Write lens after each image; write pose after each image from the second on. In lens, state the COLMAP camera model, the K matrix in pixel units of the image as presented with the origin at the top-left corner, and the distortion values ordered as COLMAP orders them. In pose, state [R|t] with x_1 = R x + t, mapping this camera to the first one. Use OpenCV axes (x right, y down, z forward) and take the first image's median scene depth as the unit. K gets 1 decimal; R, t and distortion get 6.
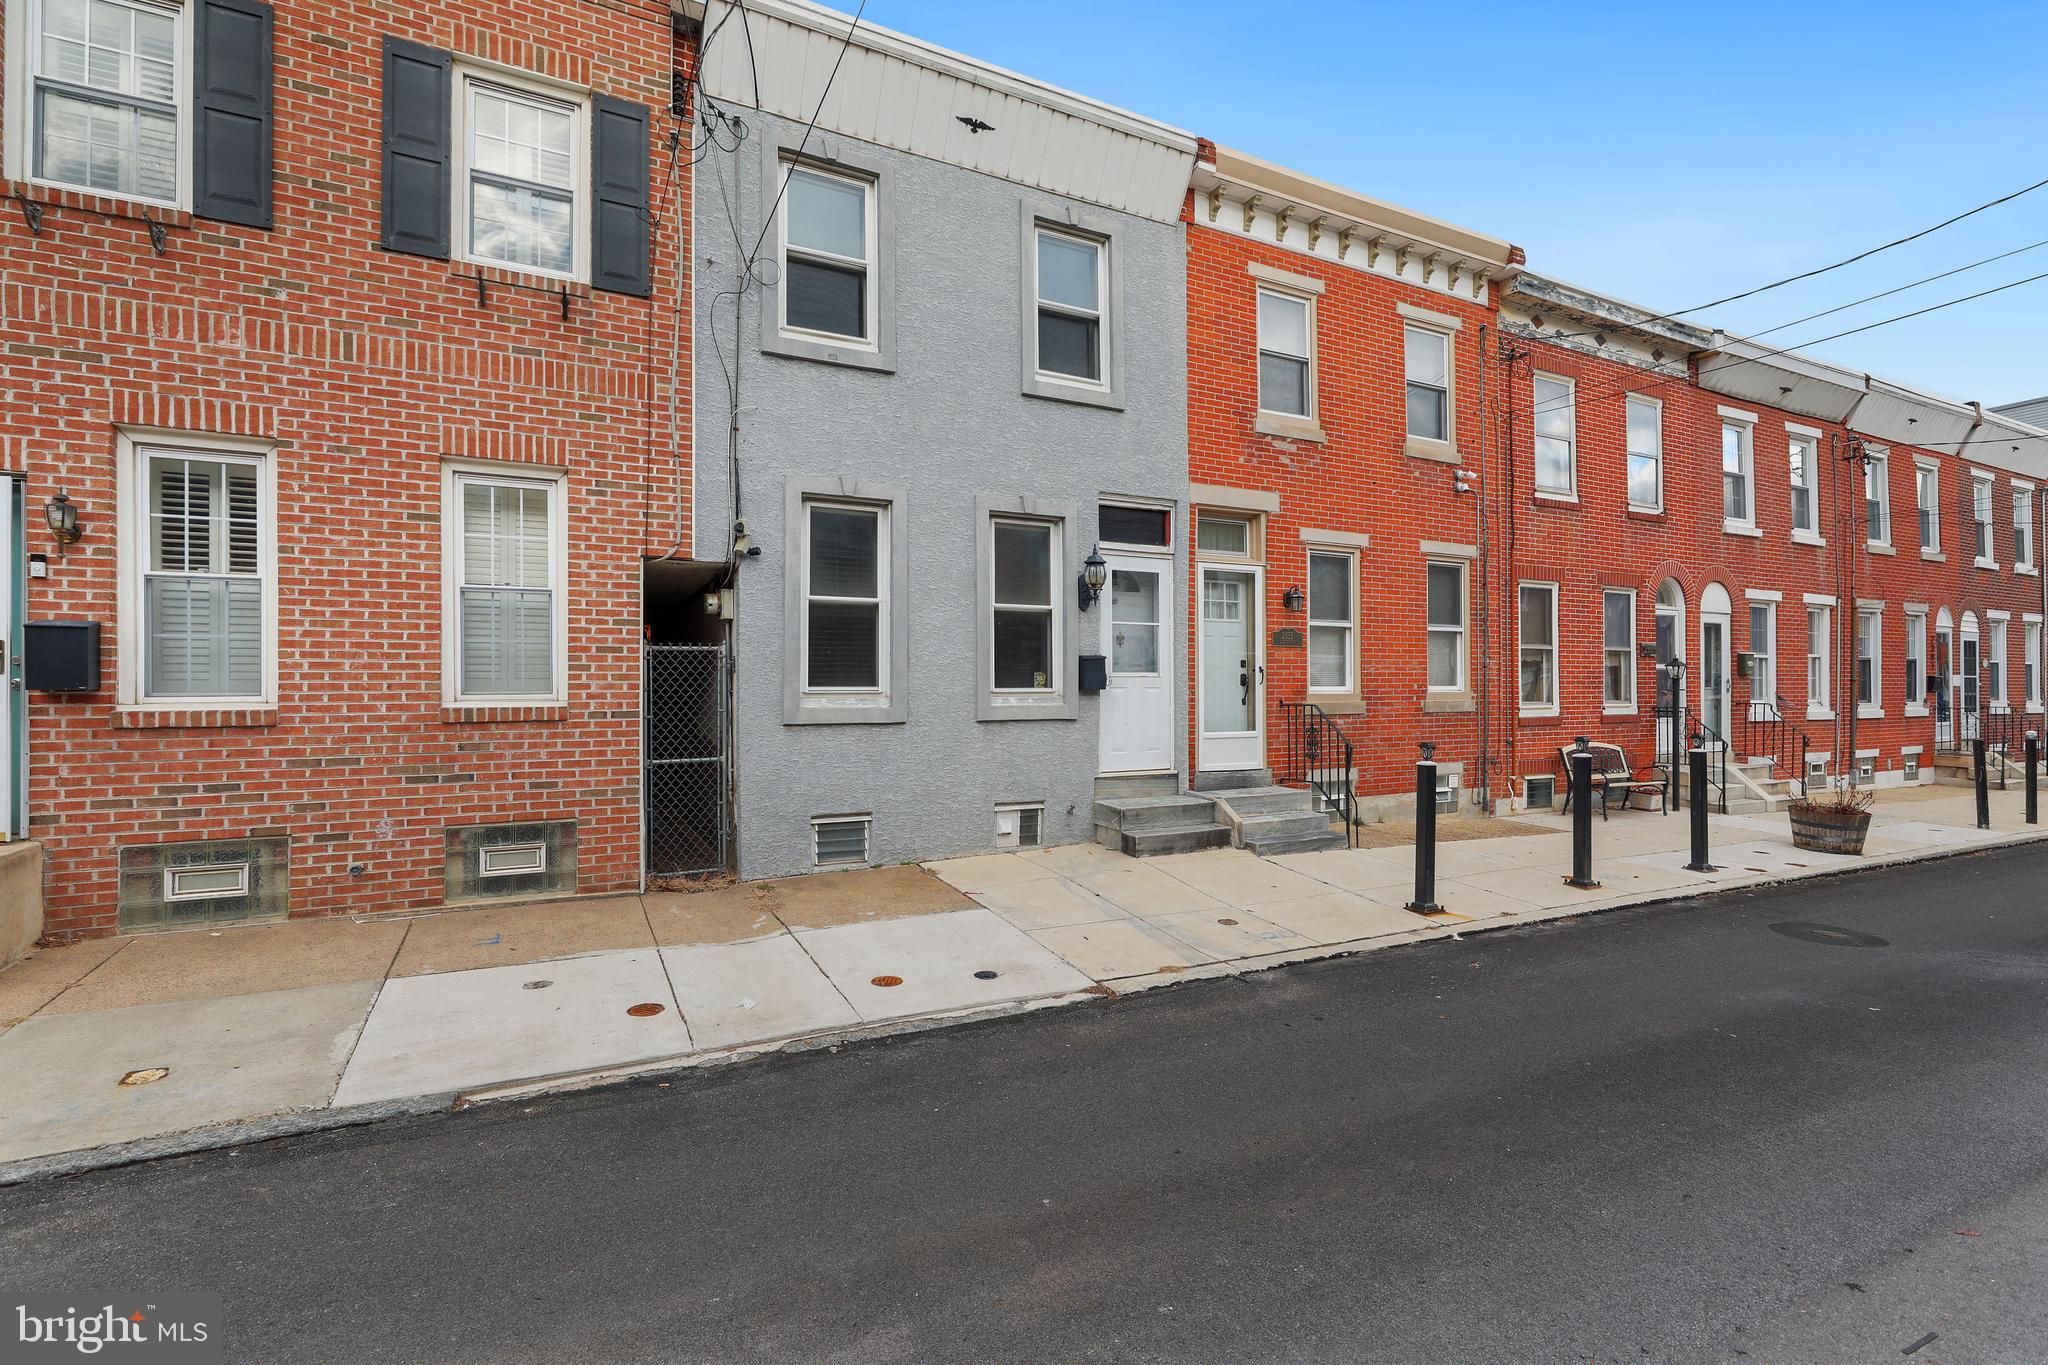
lens RADIAL K [[933.9, 0, 1026.7], [0, 933.9, 685.9], [0, 0, 1]] dist [-0.000107, -0.000077]
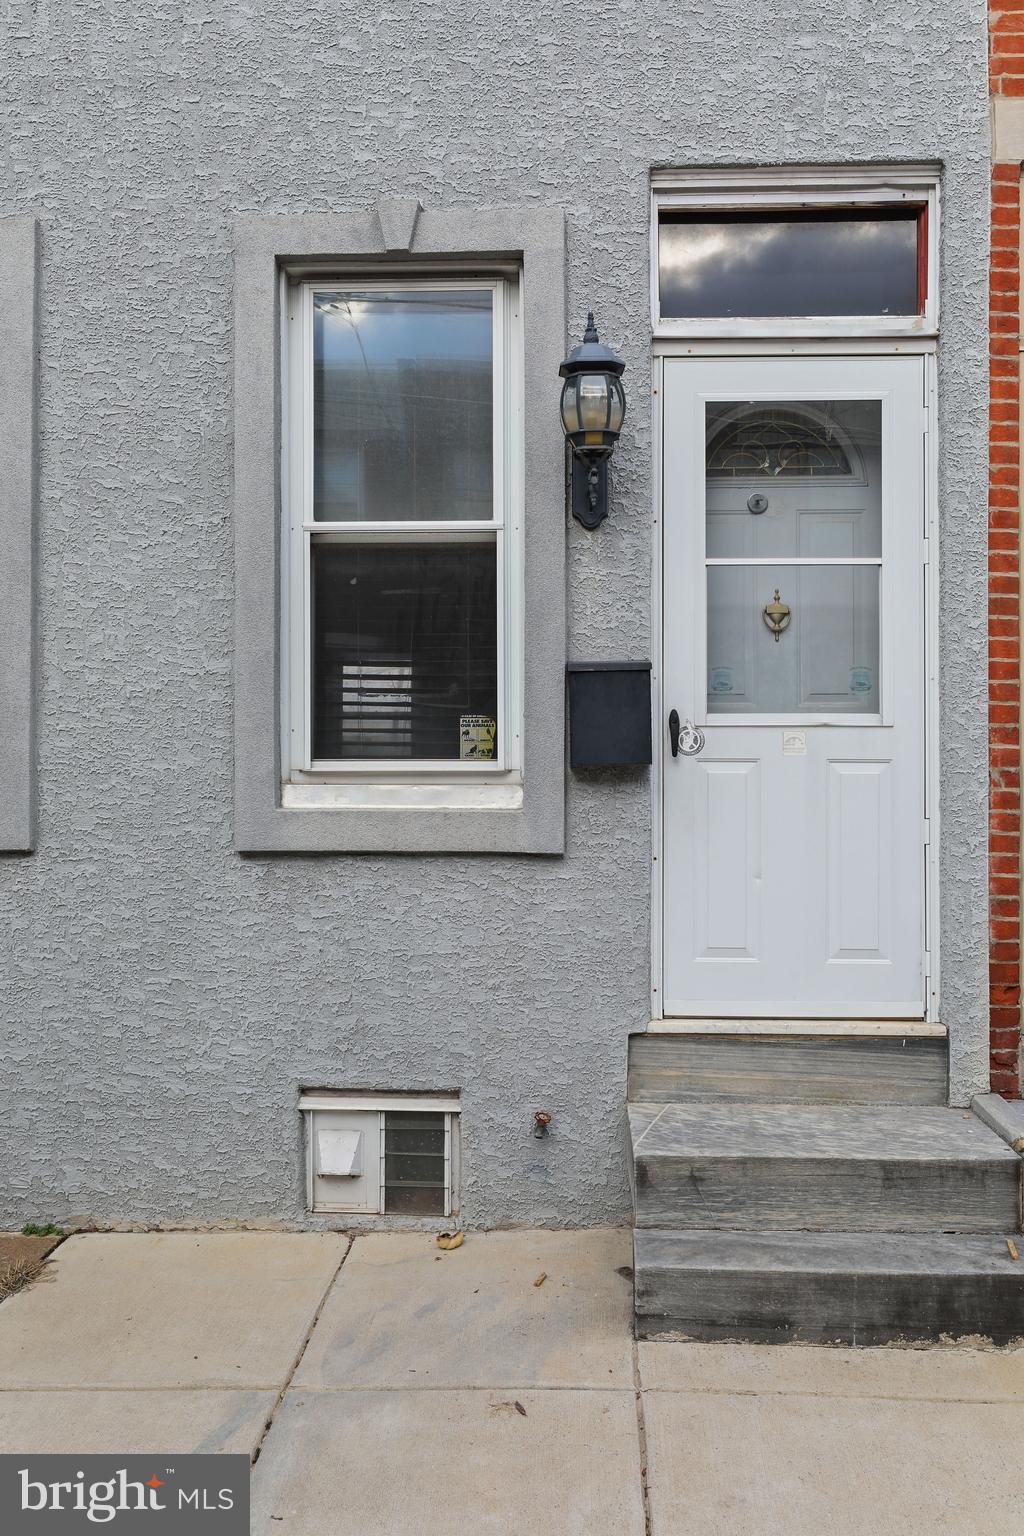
lens RADIAL K [[1305.6, 0, 511.7], [0, 1305.6, 764.7], [0, 0, 1]] dist [0.009026, -0.001650]
pose [[0.869620, -0.000232, -0.493721, 0.267556], [-0.002301, 0.999987, -0.004523, 0.005808], [0.493716, 0.005069, 0.869609, 0.584631]]
